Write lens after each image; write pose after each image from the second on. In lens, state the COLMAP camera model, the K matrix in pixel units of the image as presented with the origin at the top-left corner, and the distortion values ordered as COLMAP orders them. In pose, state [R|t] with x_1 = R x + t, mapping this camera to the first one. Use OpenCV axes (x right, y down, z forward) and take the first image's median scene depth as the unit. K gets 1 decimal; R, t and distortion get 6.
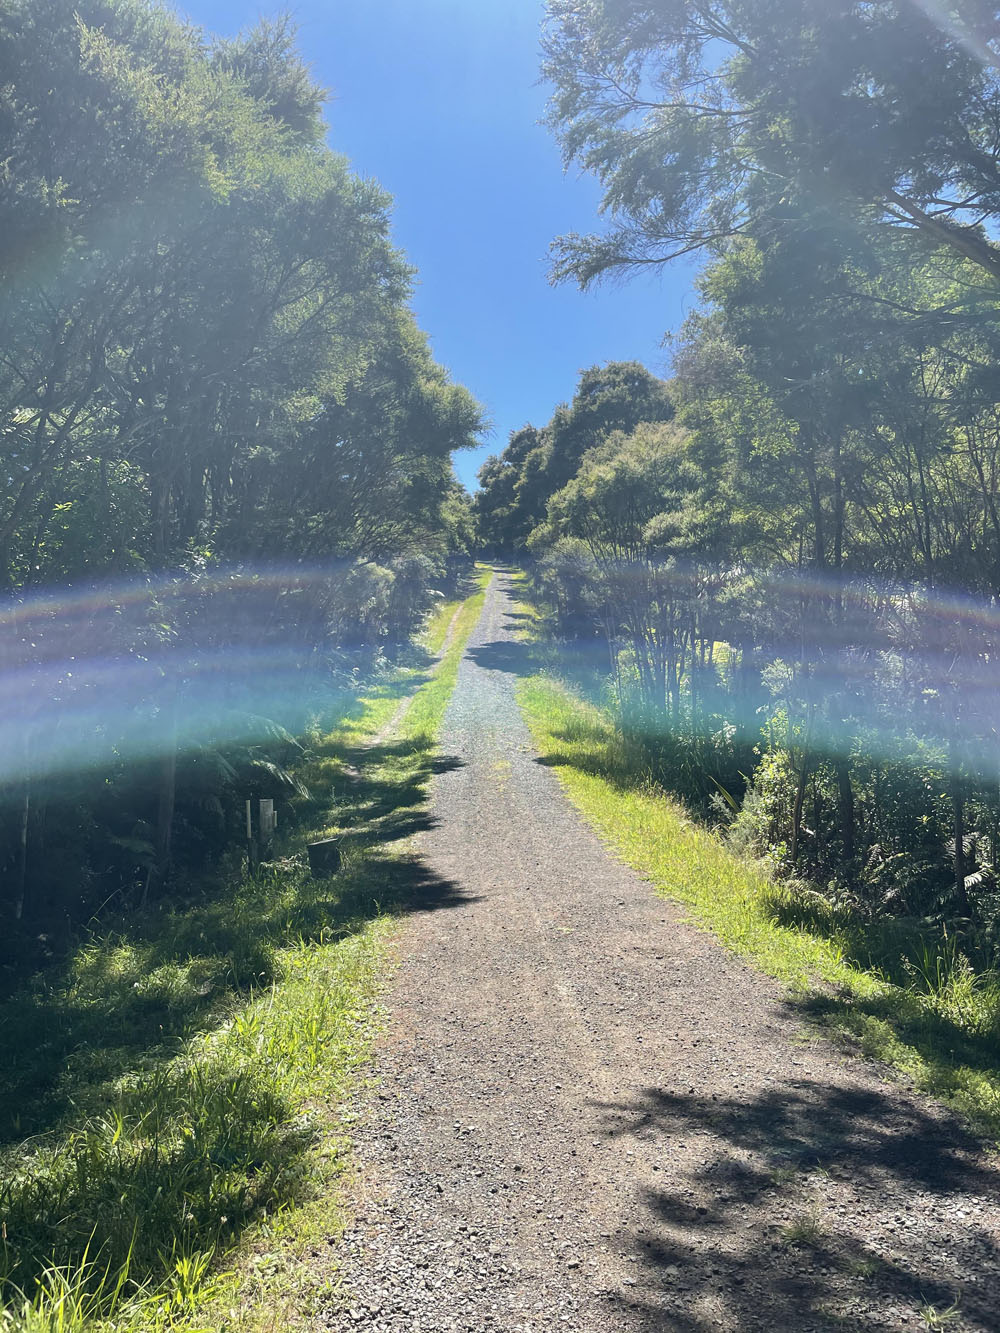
lens RADIAL K [[1016.9, 0, 506.8], [0, 1016.9, 672.1], [0, 0, 1]] dist [0.097851, -0.162130]
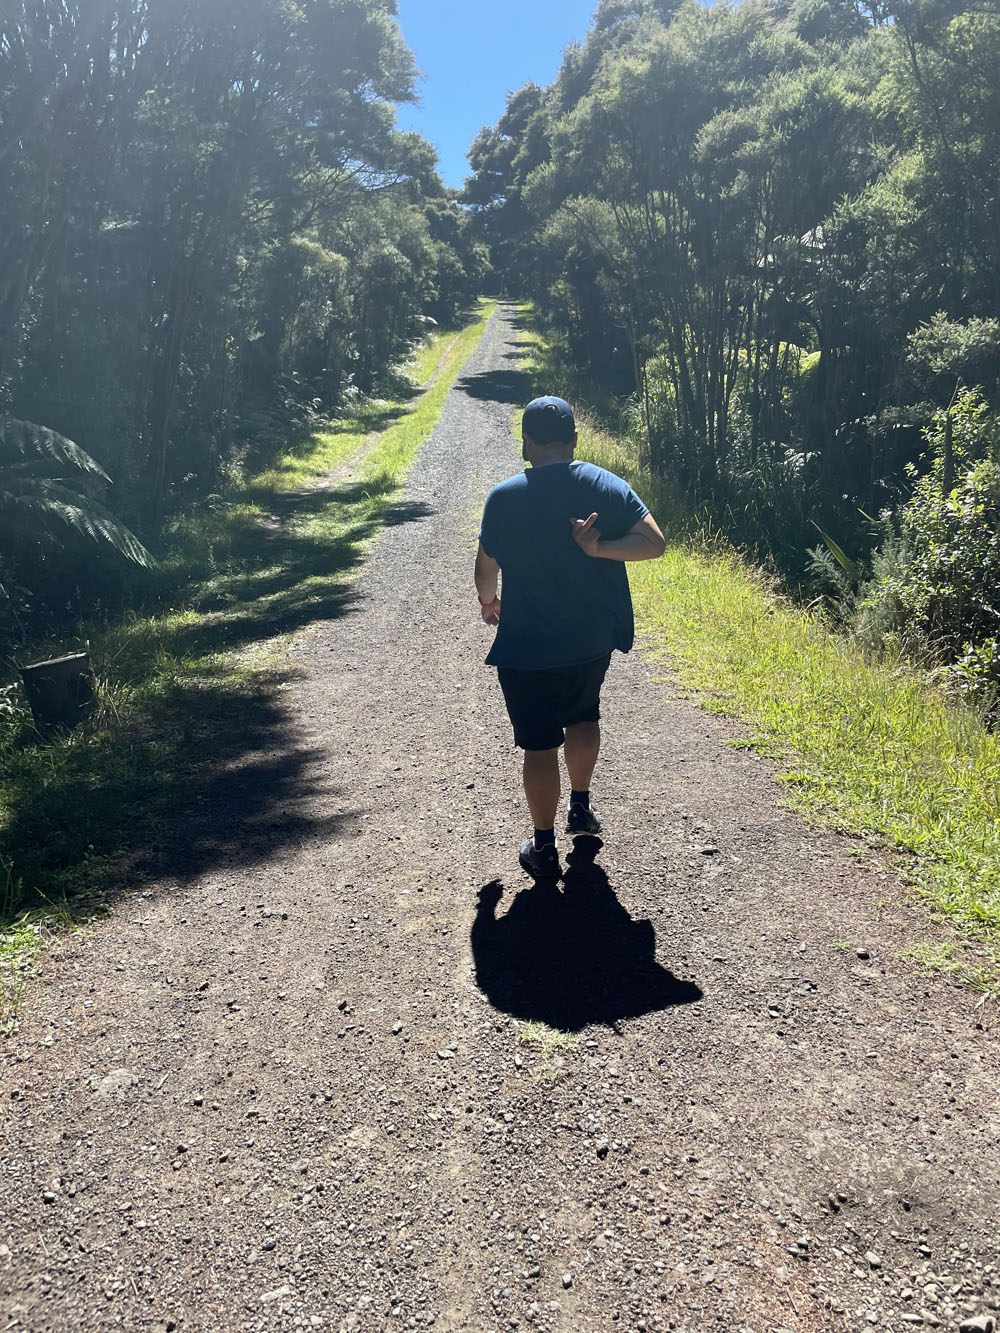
lens RADIAL K [[1021.9, 0, 500.0], [0, 1021.9, 644.8], [0, 0, 1]] dist [0.106259, -0.166607]
pose [[0.999737, -0.011792, -0.019681, 0.015395], [0.015646, 0.977803, 0.208943, 0.025939], [0.016781, -0.209196, 0.977730, 0.225741]]
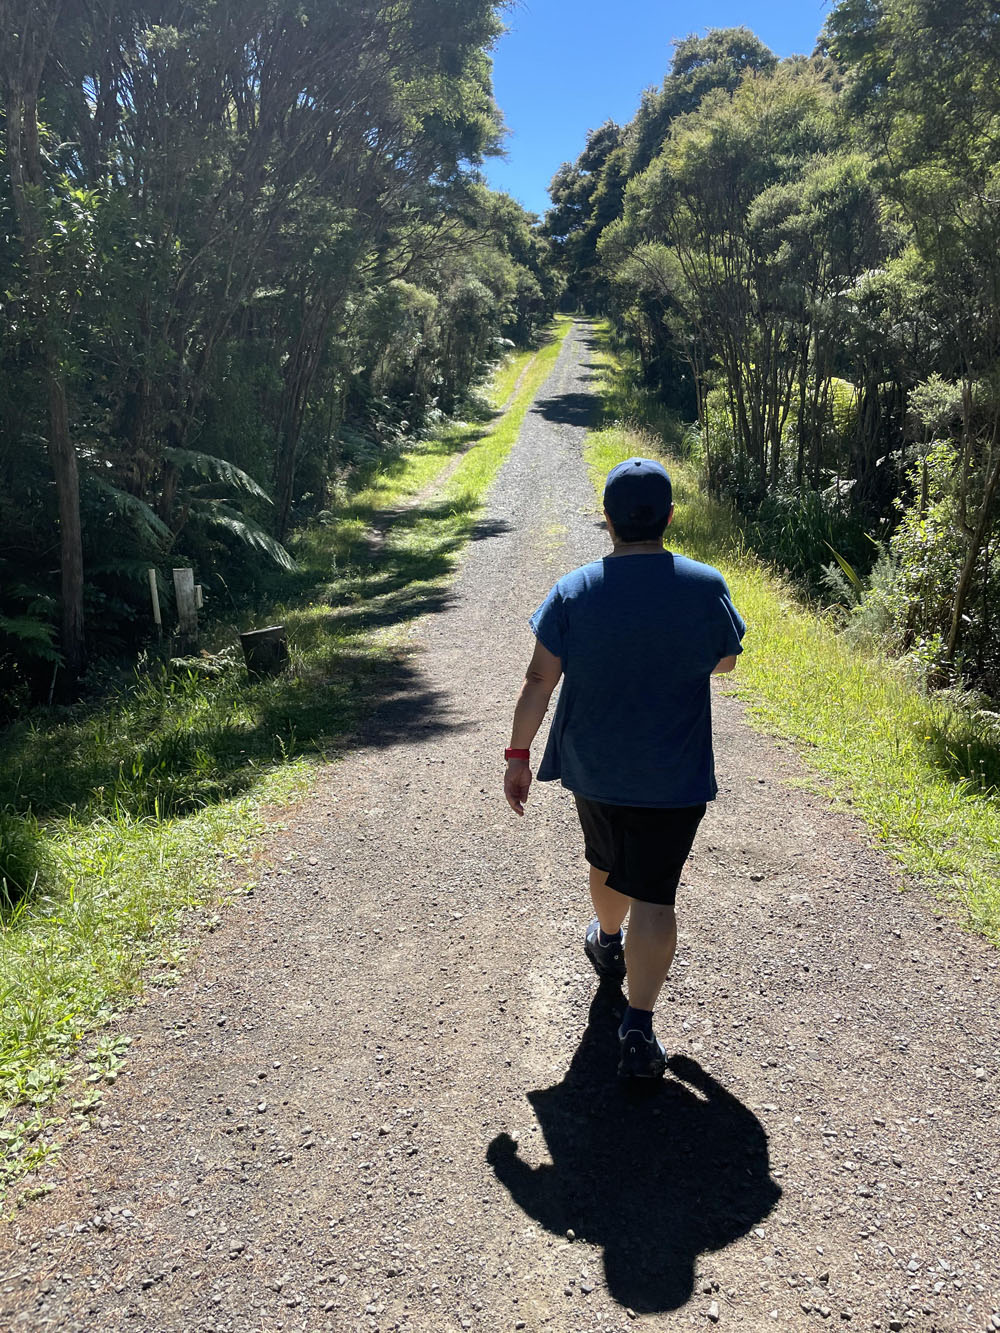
lens RADIAL K [[1016.9, 0, 506.8], [0, 1016.9, 672.1], [0, 0, 1]] dist [0.097851, -0.162130]
pose [[0.996829, 0.013155, -0.078484, 0.017101], [0.004531, 0.975259, 0.221017, 0.017184], [0.079450, -0.220672, 0.972107, 0.140170]]
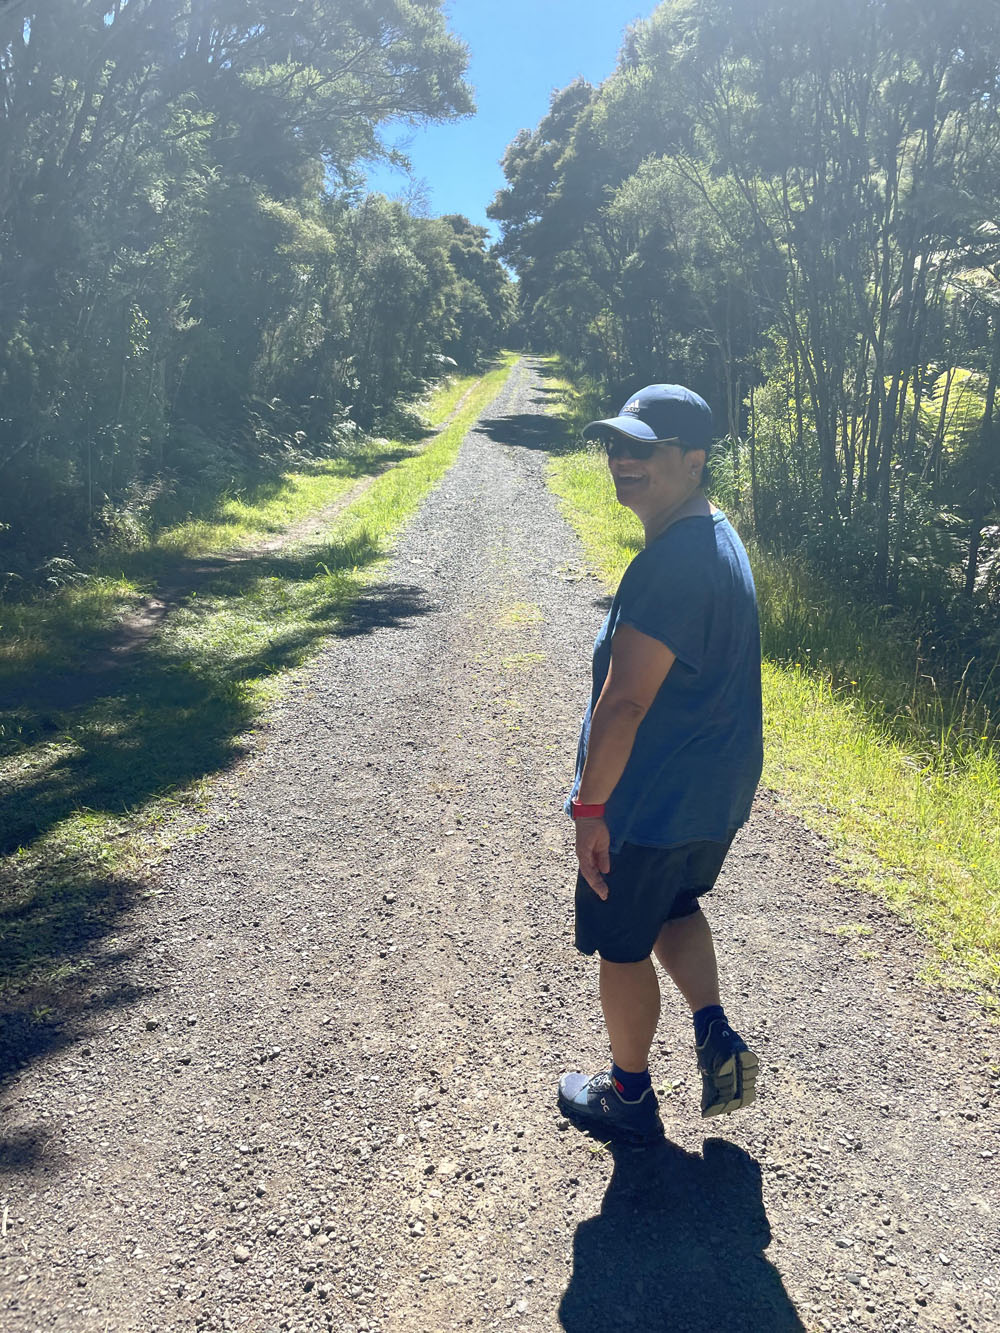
lens RADIAL K [[1016.9, 0, 506.8], [0, 1016.9, 672.1], [0, 0, 1]] dist [0.097851, -0.162130]
pose [[0.999227, 0.034635, -0.018622, -0.001012], [-0.030667, 0.982763, 0.182310, 0.032305], [0.024615, -0.181597, 0.983065, 0.476336]]
